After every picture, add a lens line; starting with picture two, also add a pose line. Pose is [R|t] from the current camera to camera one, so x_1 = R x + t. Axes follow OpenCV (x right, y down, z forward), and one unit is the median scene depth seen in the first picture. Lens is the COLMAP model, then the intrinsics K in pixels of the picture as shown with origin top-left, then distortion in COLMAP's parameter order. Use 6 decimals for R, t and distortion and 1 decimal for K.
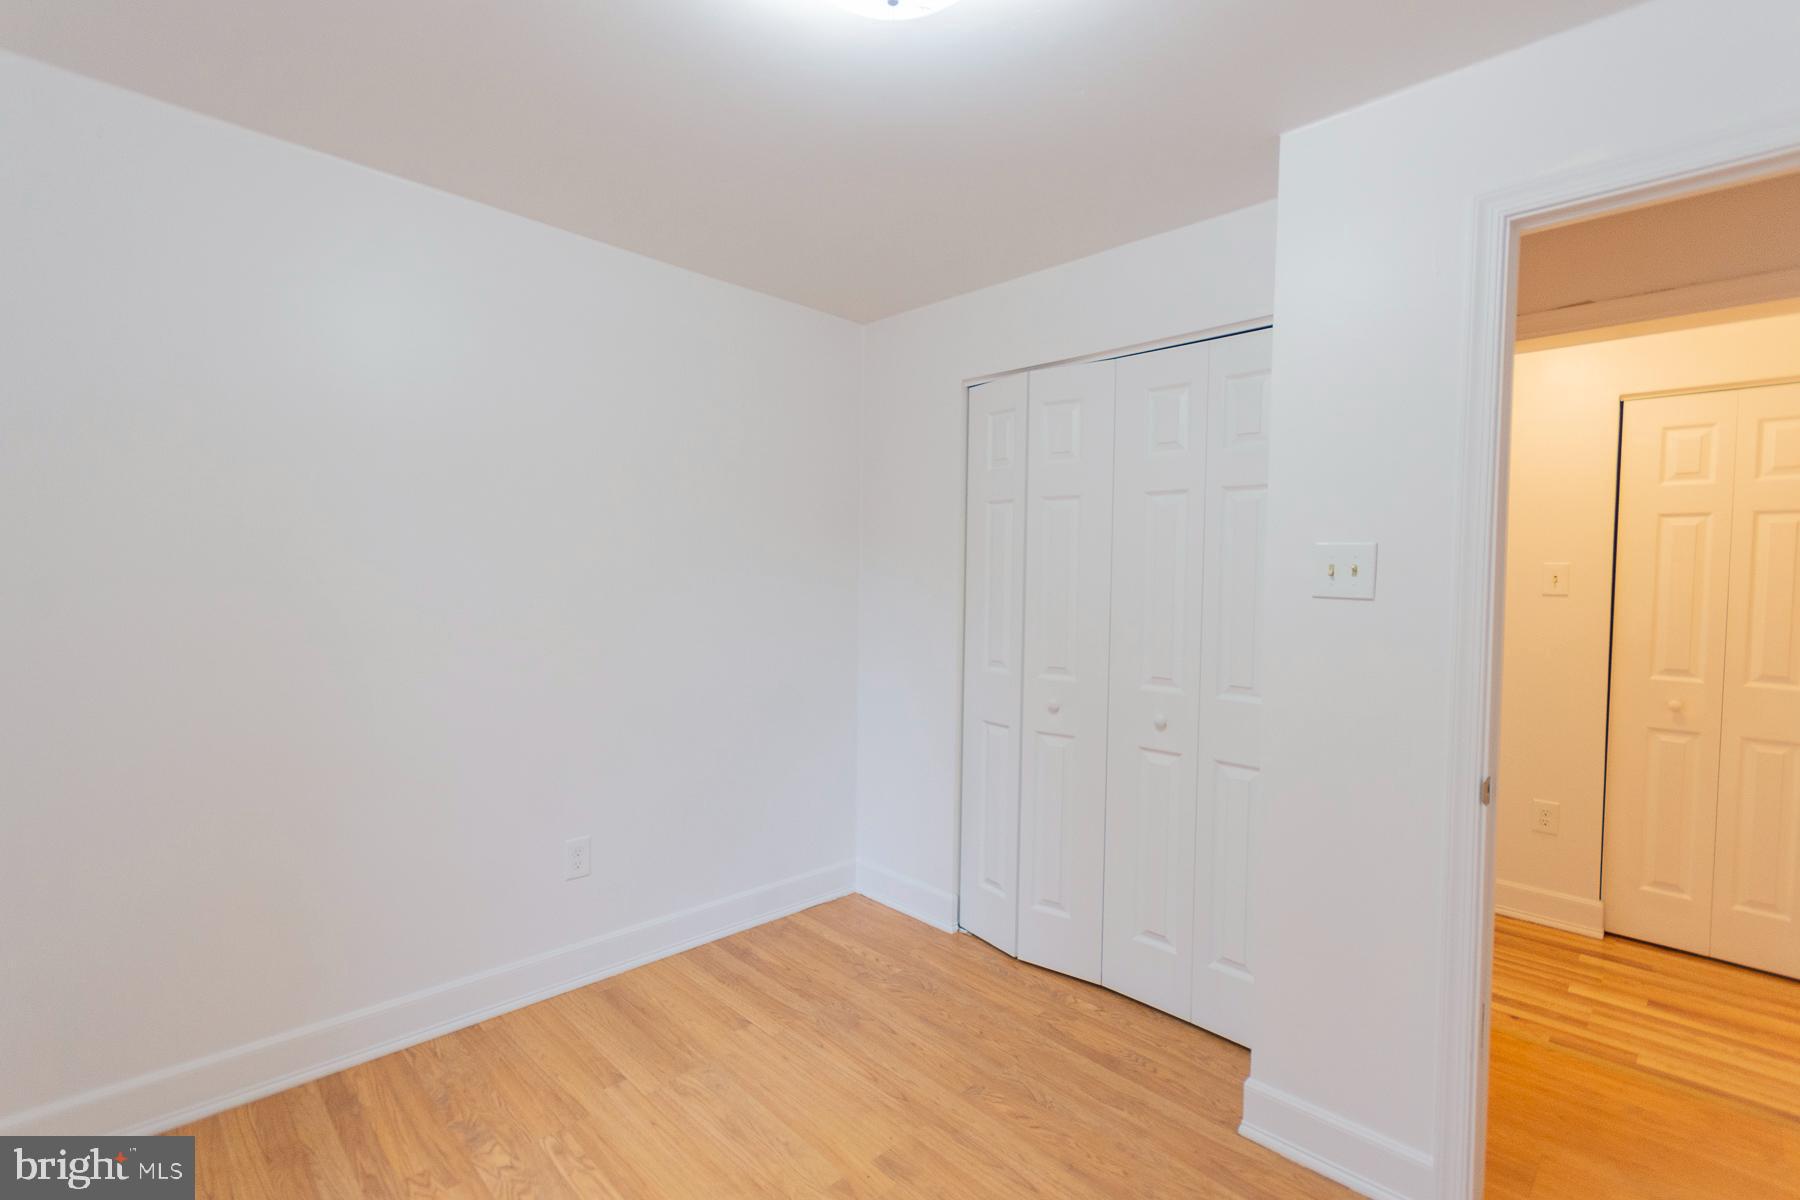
lens RADIAL K [[787.9, 0, 899.2], [0, 787.9, 601.7], [0, 0, 1]] dist [0.005509, -0.000459]
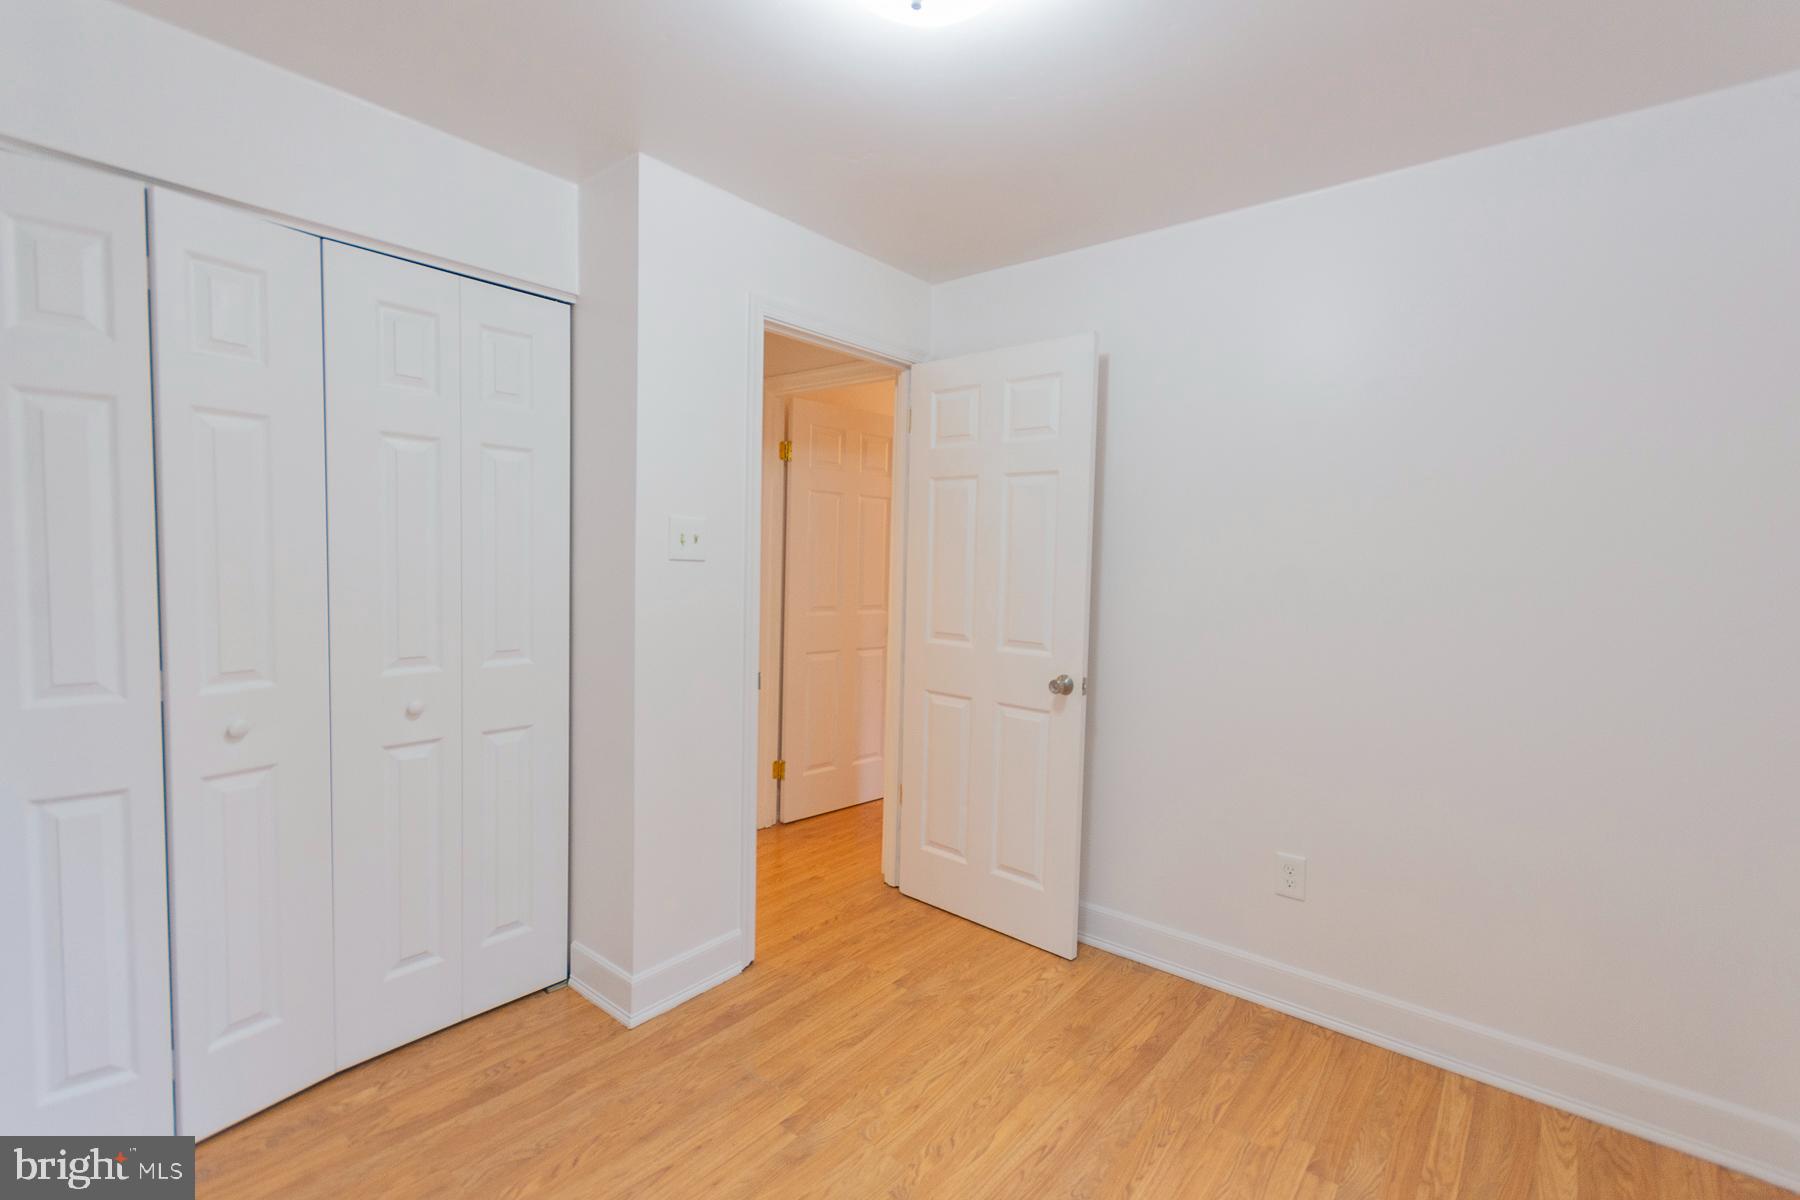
lens RADIAL K [[776.5, 0, 905.7], [0, 776.5, 602.1], [0, 0, 1]] dist [0.002455, -0.000132]
pose [[-0.076473, -0.078129, 0.994006, -0.590099], [0.006839, 0.996861, 0.078879, -0.027057], [-0.997048, 0.012830, -0.075699, 0.595665]]
